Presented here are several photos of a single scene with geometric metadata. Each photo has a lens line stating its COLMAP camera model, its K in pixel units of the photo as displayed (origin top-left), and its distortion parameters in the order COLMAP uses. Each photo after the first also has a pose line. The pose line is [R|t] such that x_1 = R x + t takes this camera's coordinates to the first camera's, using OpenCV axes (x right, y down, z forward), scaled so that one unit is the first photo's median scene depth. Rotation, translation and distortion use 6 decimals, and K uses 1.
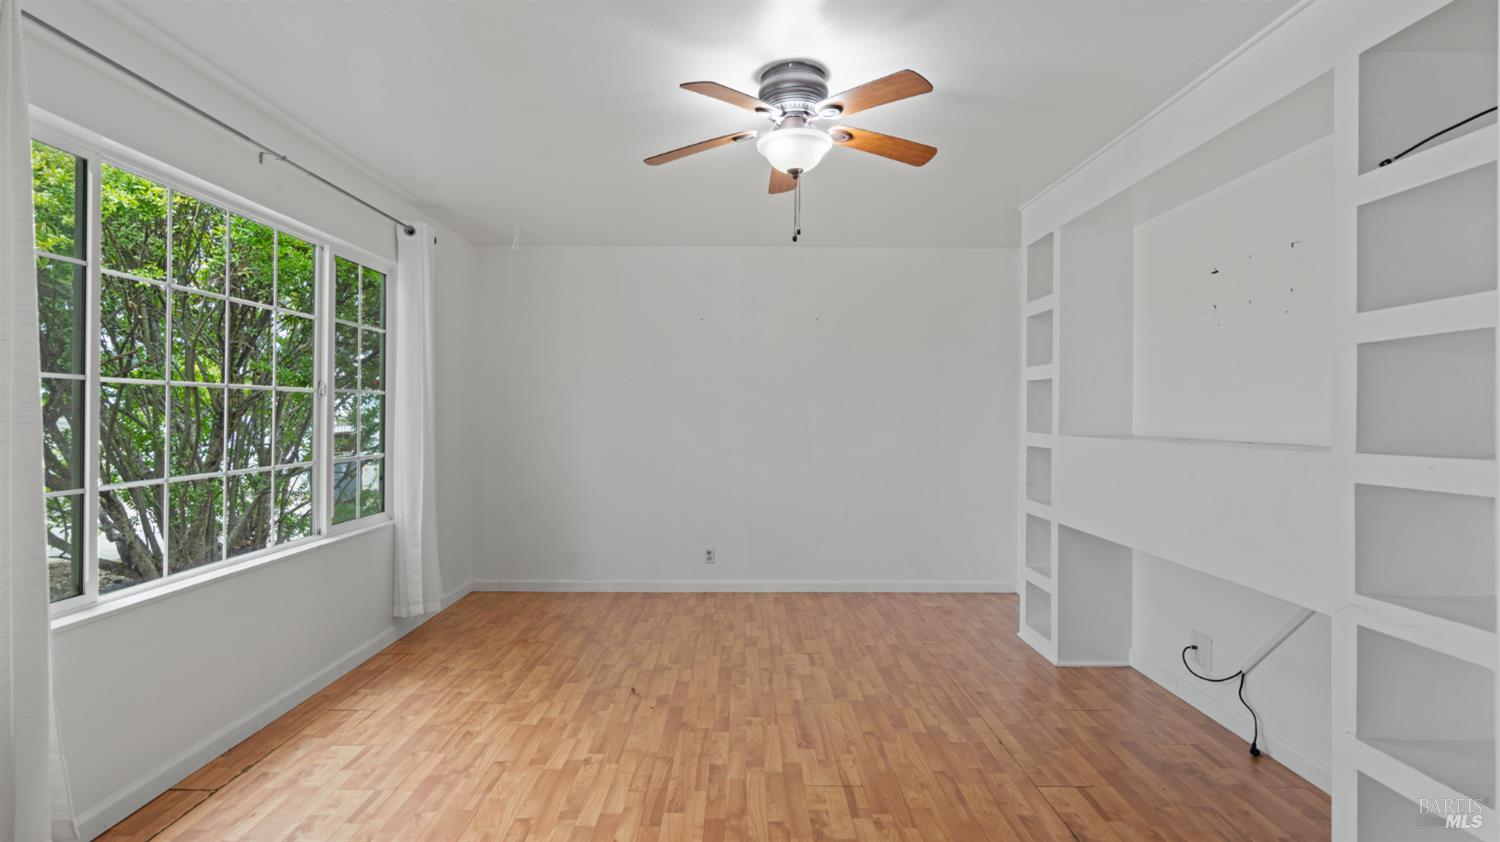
lens RADIAL K [[695.3, 0, 747.2], [0, 695.3, 417.8], [0, 0, 1]] dist [-0.001783, 0.000004]
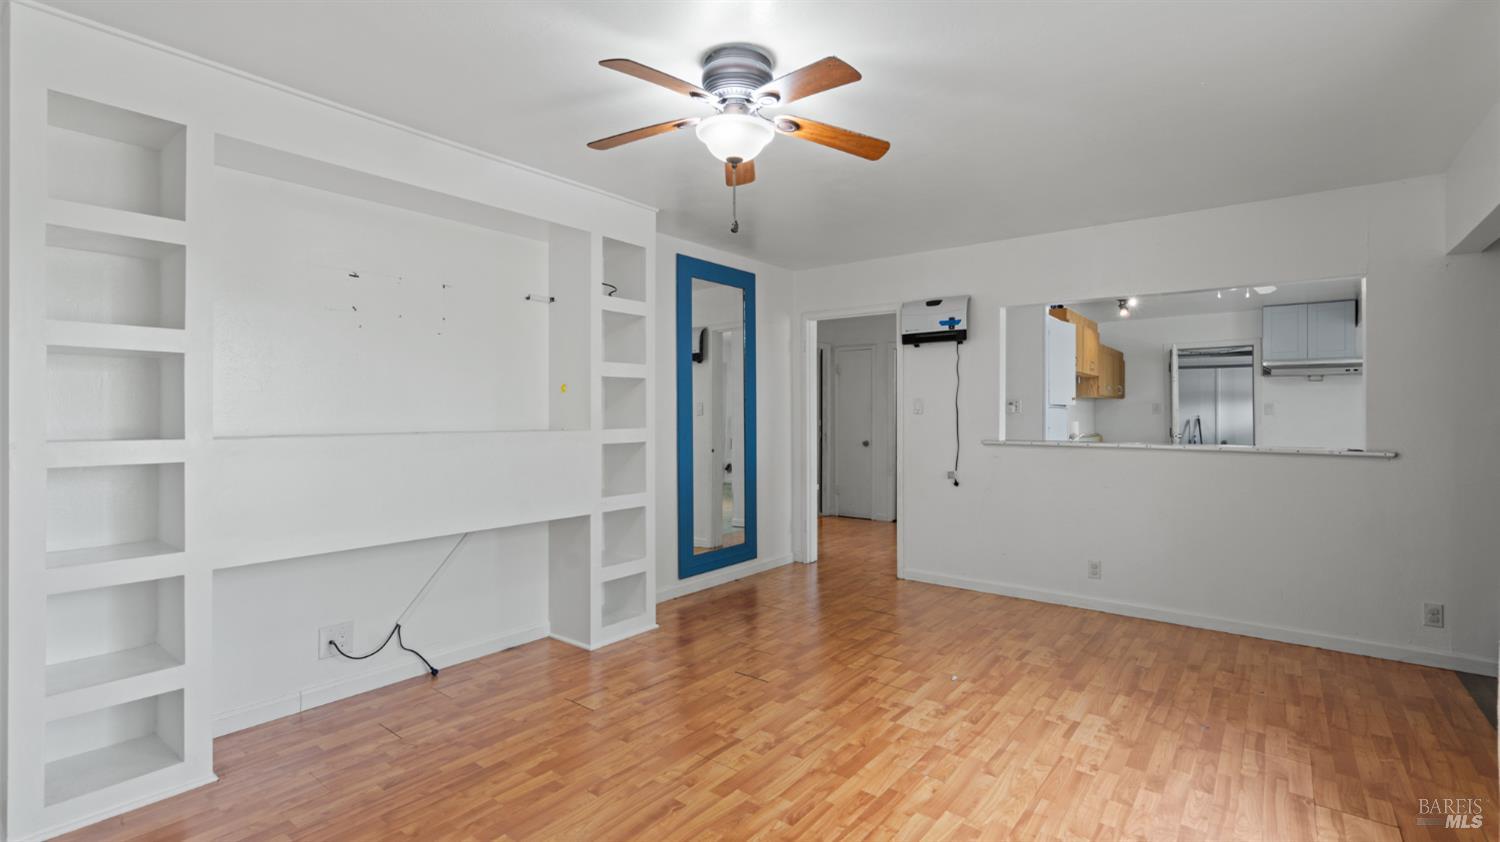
lens RADIAL K [[695.3, 0, 746.8], [0, 695.3, 416.0], [0, 0, 1]] dist [-0.001783, 0.000004]
pose [[-0.789263, -0.005385, 0.614032, -0.574300], [-0.001977, 0.999979, 0.006228, -0.003081], [-0.614052, 0.003701, -0.789257, 1.861982]]
